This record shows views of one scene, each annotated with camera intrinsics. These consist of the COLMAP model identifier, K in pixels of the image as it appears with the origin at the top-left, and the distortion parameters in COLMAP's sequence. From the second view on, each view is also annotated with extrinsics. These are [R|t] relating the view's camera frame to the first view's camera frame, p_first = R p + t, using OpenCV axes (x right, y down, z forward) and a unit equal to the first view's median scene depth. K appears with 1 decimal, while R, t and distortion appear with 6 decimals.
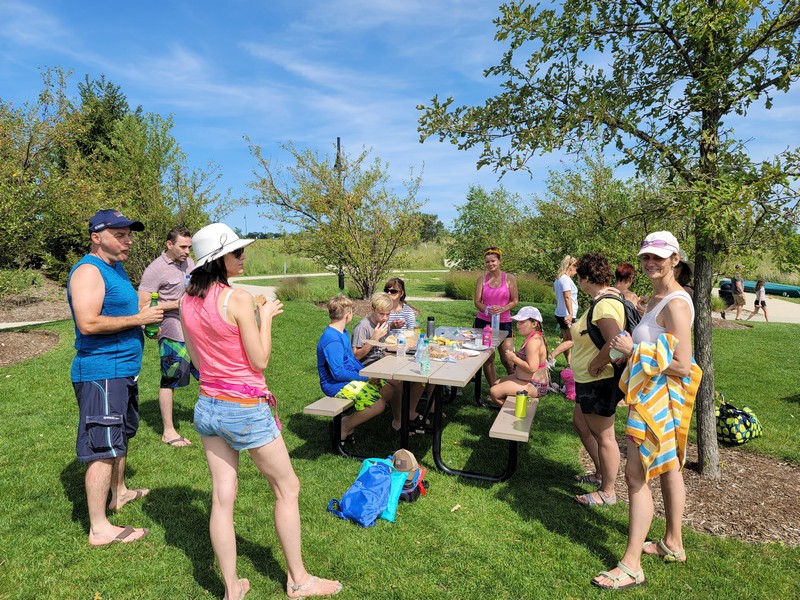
lens RADIAL K [[588.3, 0, 400.9], [0, 588.3, 298.3], [0, 0, 1]] dist [0.044410, -0.002503]
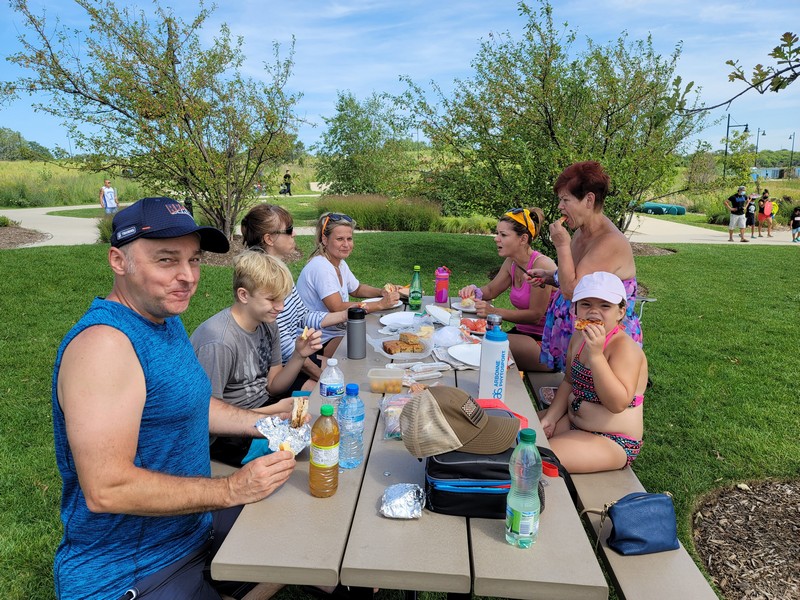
lens RADIAL K [[588.3, 0, 396.6], [0, 588.3, 300.9], [0, 0, 1]] dist [0.044410, -0.002503]
pose [[0.974460, -0.058700, 0.216751, -0.013666], [0.029925, 0.990566, 0.133727, -0.010604], [-0.222556, -0.123825, 0.967024, 0.249681]]
